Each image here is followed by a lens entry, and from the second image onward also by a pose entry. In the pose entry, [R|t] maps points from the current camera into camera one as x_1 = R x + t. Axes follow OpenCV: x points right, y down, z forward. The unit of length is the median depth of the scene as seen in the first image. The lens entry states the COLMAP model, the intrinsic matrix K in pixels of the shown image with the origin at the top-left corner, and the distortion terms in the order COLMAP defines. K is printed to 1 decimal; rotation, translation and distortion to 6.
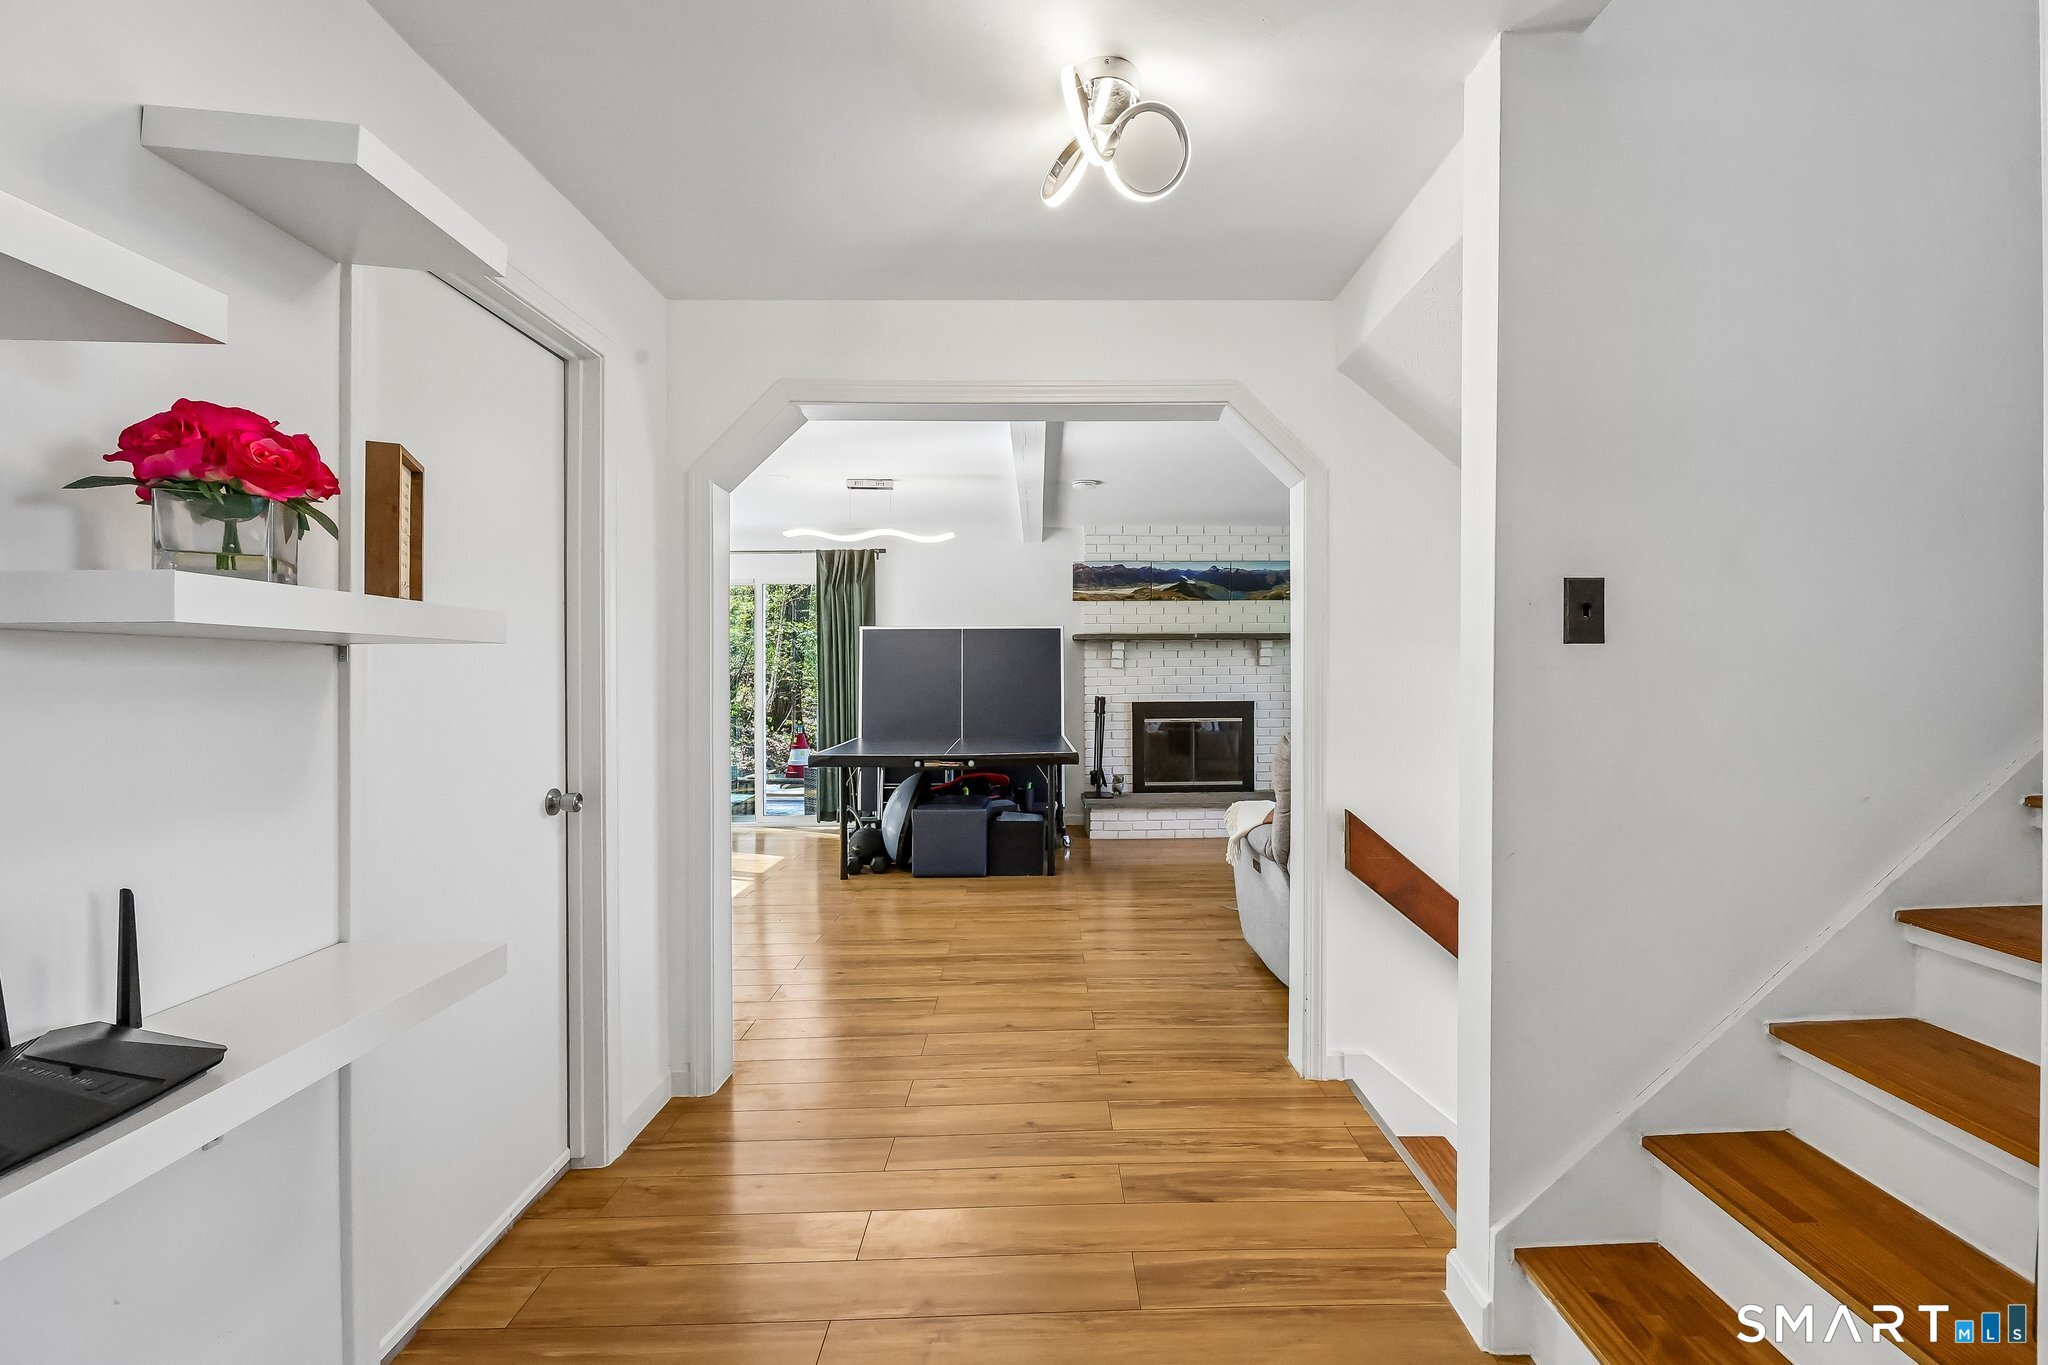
lens RADIAL K [[820.9, 0, 1029.2], [0, 820.9, 678.9], [0, 0, 1]] dist [-0.003106, 0.000288]
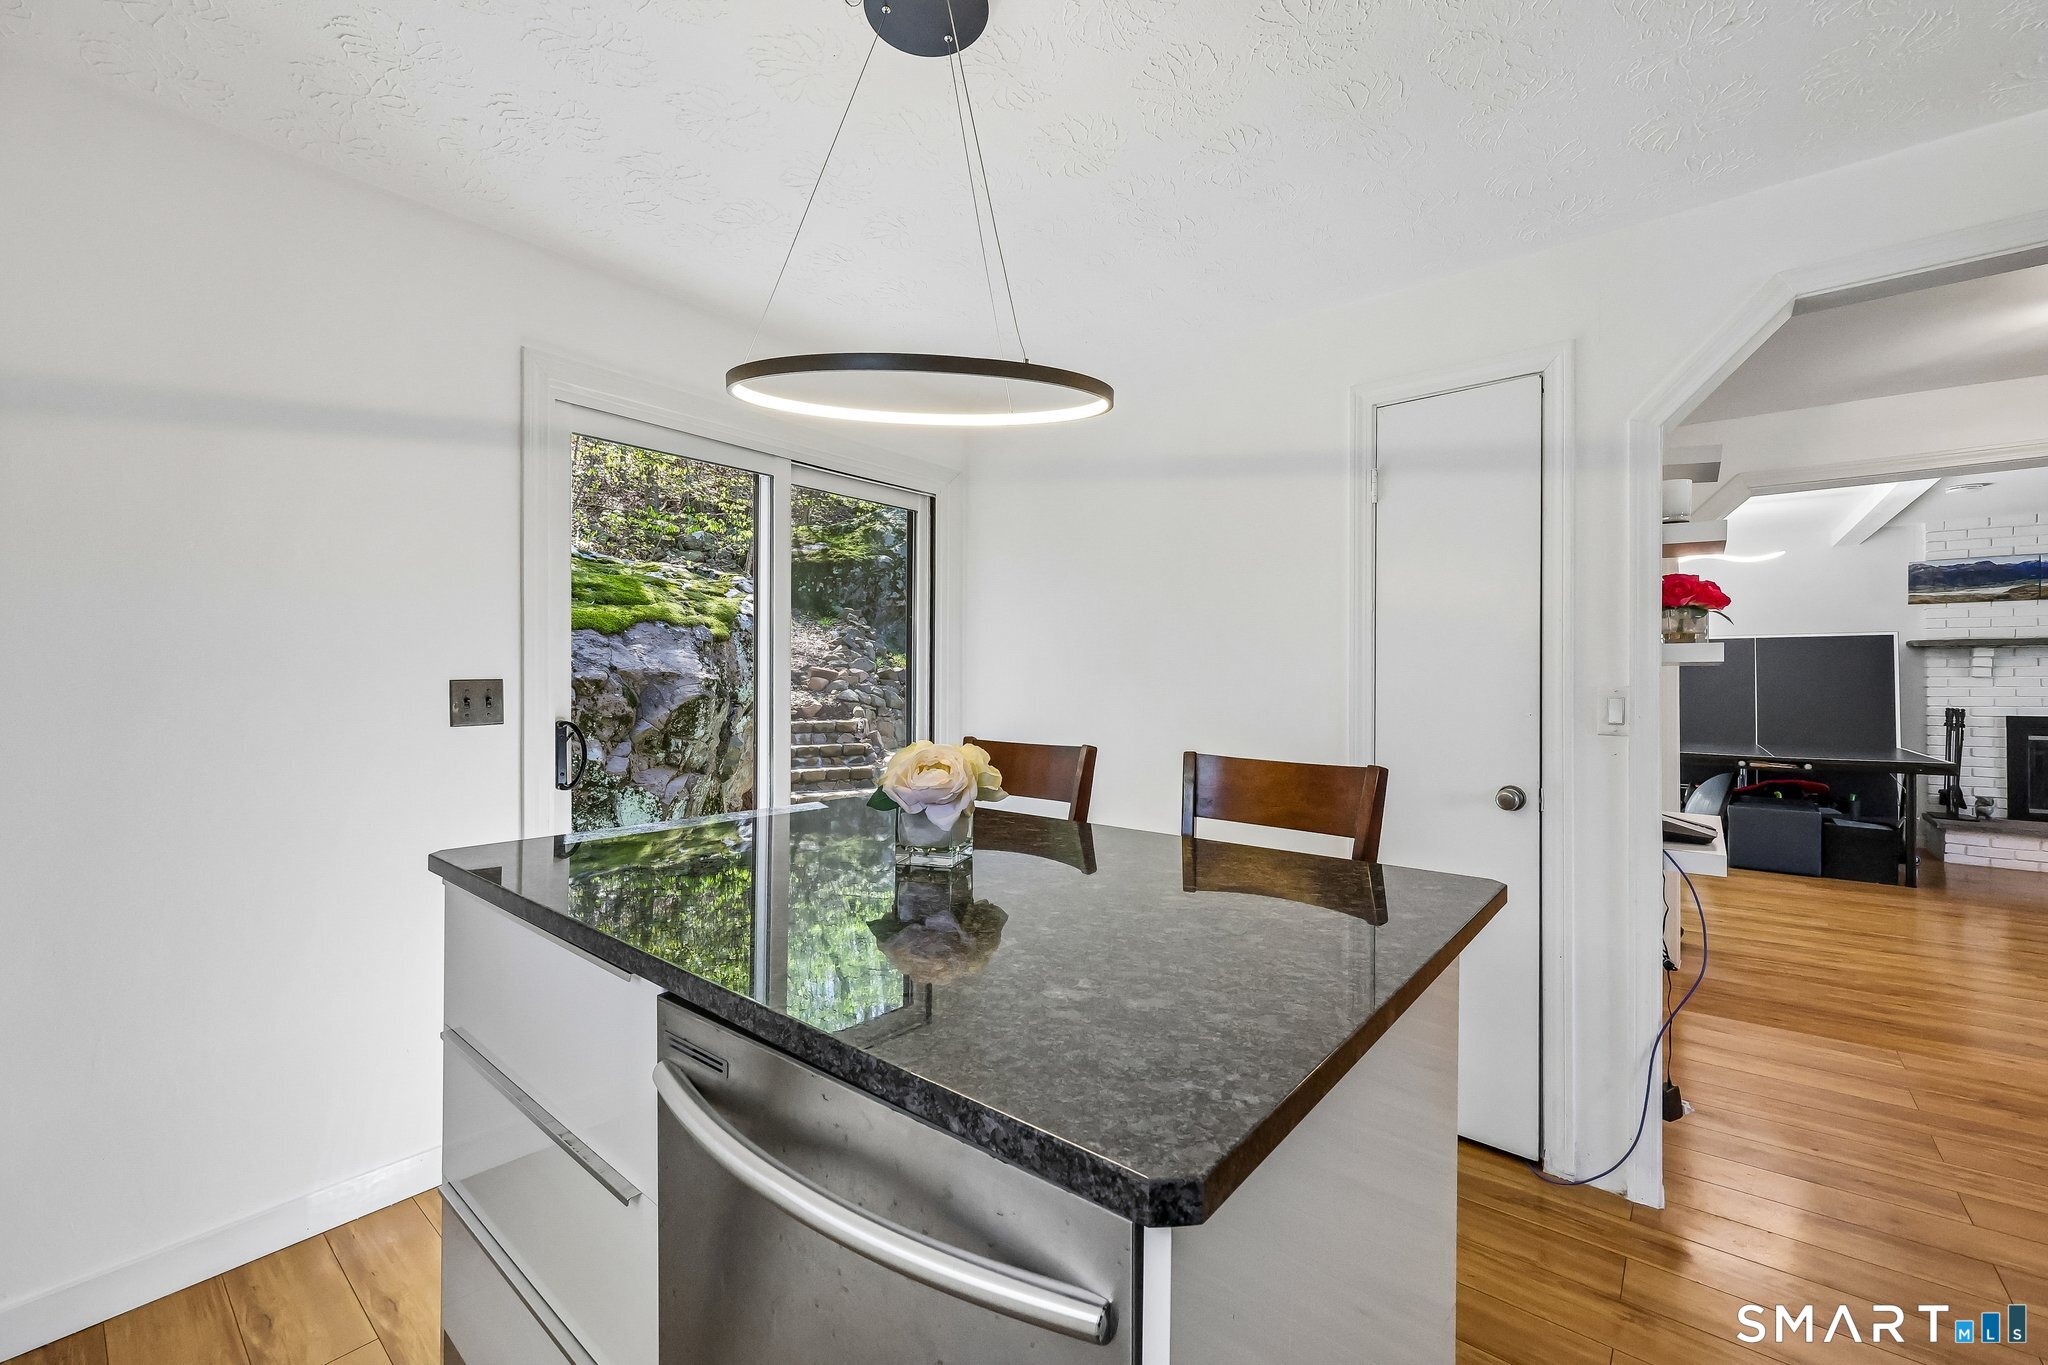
lens RADIAL K [[820.9, 0, 1027.9], [0, 820.9, 674.2], [0, 0, 1]] dist [-0.003106, 0.000288]
pose [[0.779261, 0.001538, -0.626698, -0.145245], [-0.011393, 0.999867, -0.011712, 0.005797], [0.626596, 0.016267, 0.779174, -0.346652]]
